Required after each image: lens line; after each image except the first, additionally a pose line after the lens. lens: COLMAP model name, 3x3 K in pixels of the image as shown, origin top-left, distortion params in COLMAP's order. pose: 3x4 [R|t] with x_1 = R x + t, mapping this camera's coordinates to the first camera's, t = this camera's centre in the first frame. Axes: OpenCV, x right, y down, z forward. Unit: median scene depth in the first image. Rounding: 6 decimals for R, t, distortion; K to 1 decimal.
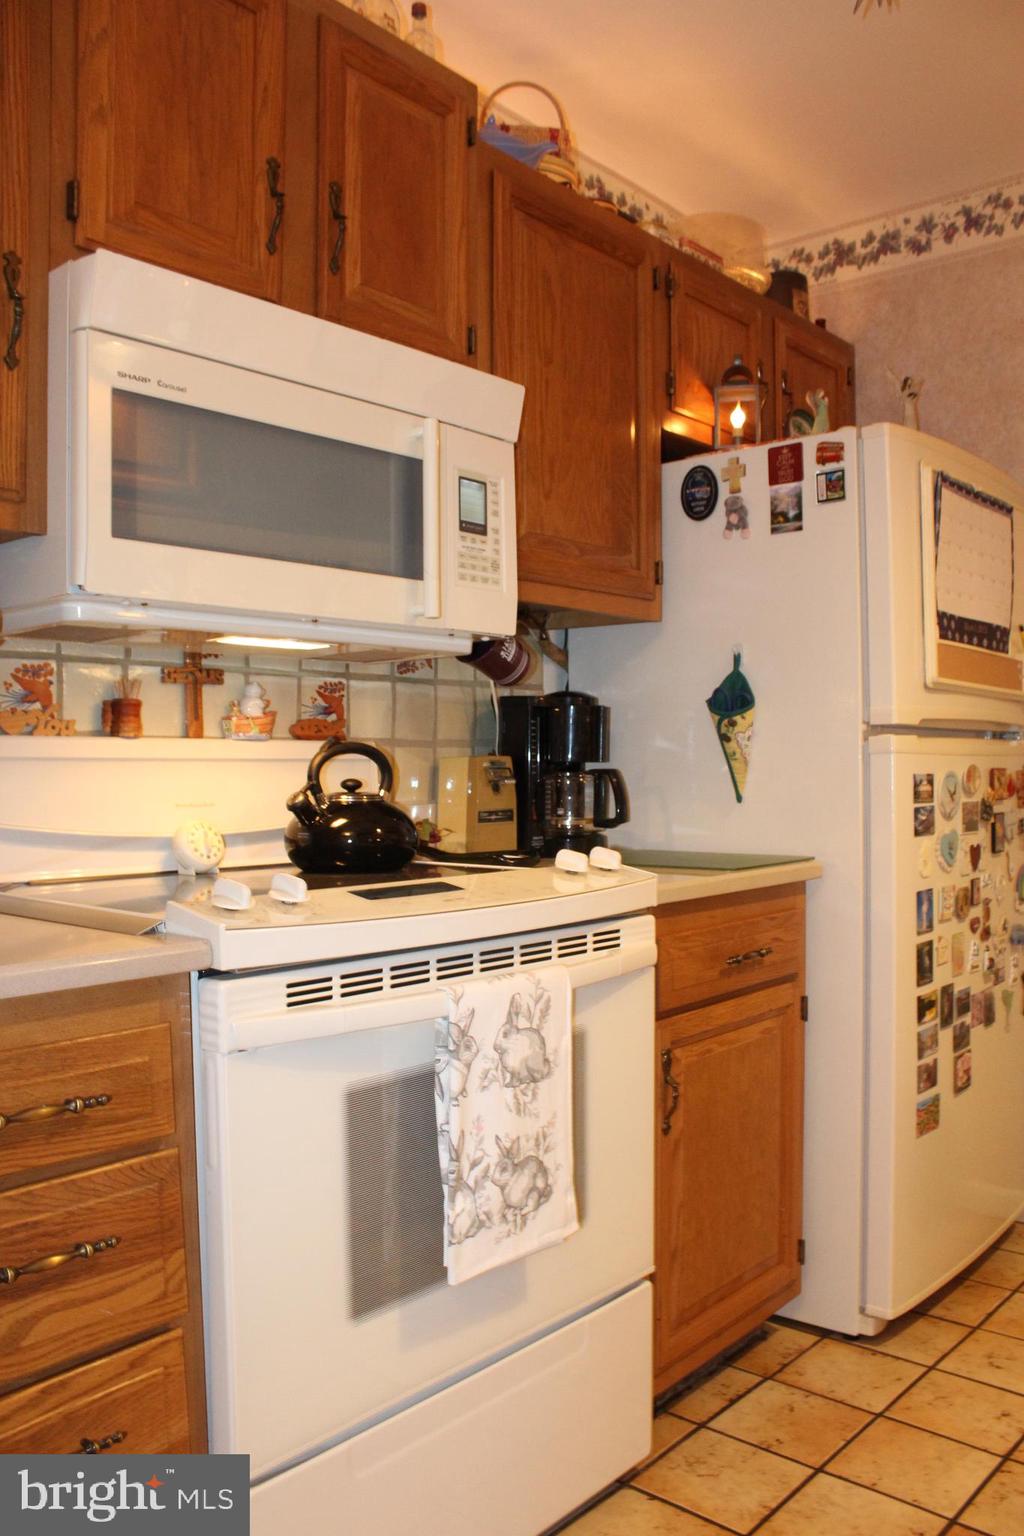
lens RADIAL K [[1266.0, 0, 541.5], [0, 1266.0, 790.8], [0, 0, 1]] dist [-0.157409, 0.132208]
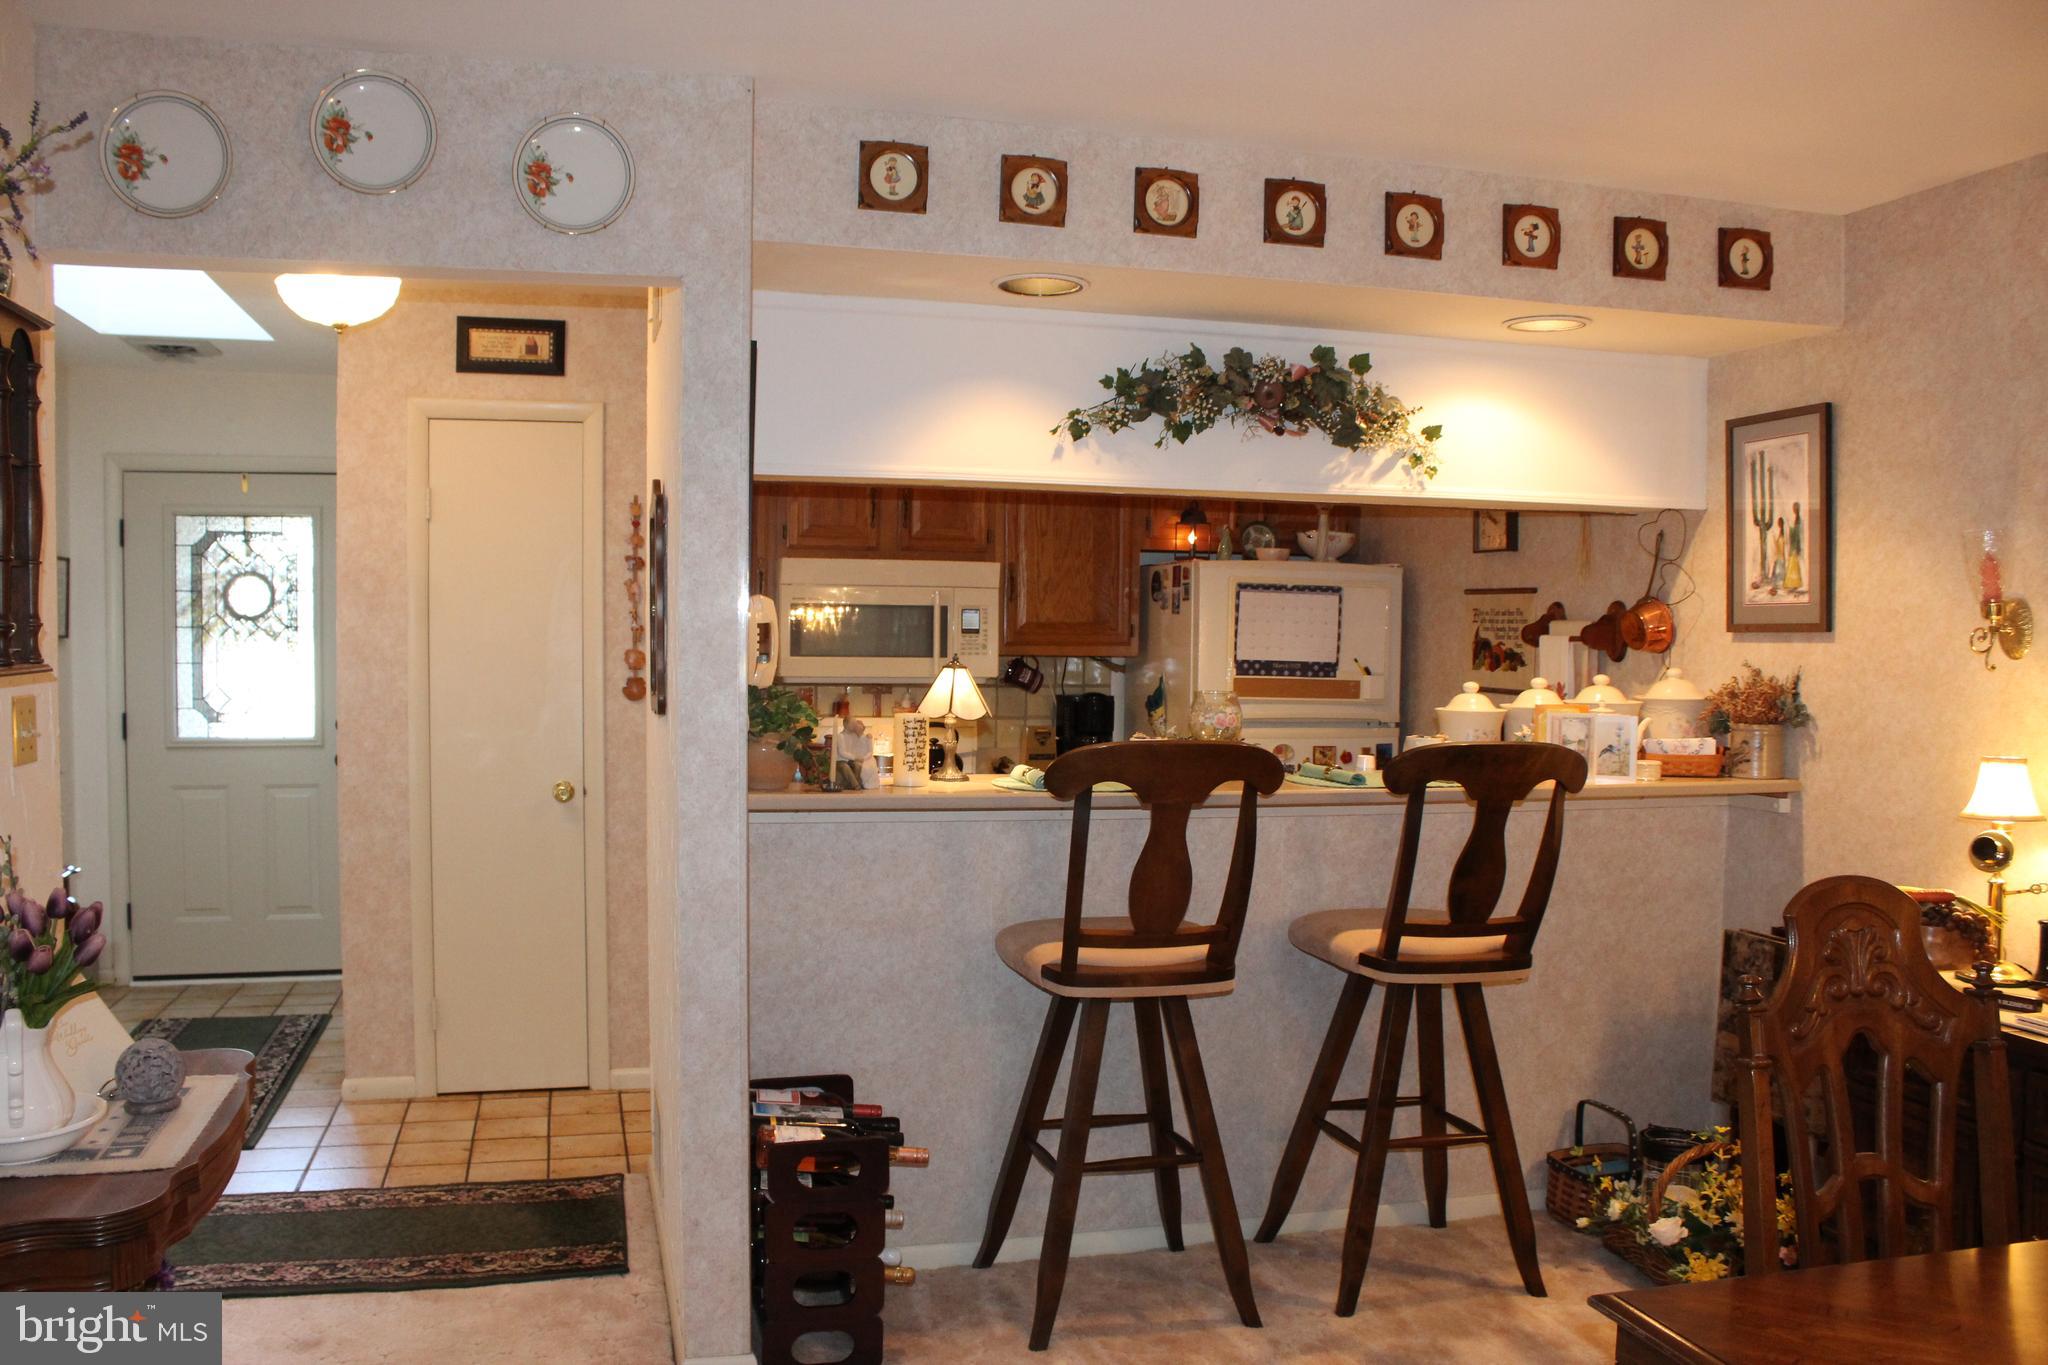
lens RADIAL K [[1688.0, 0, 981.1], [0, 1688.0, 699.1], [0, 0, 1]] dist [-0.157409, 0.132208]
pose [[0.808921, 0.041326, -0.586463, 1.514234], [-0.030617, 0.999134, 0.028175, -0.150814], [0.587119, -0.004836, 0.809486, -1.254144]]
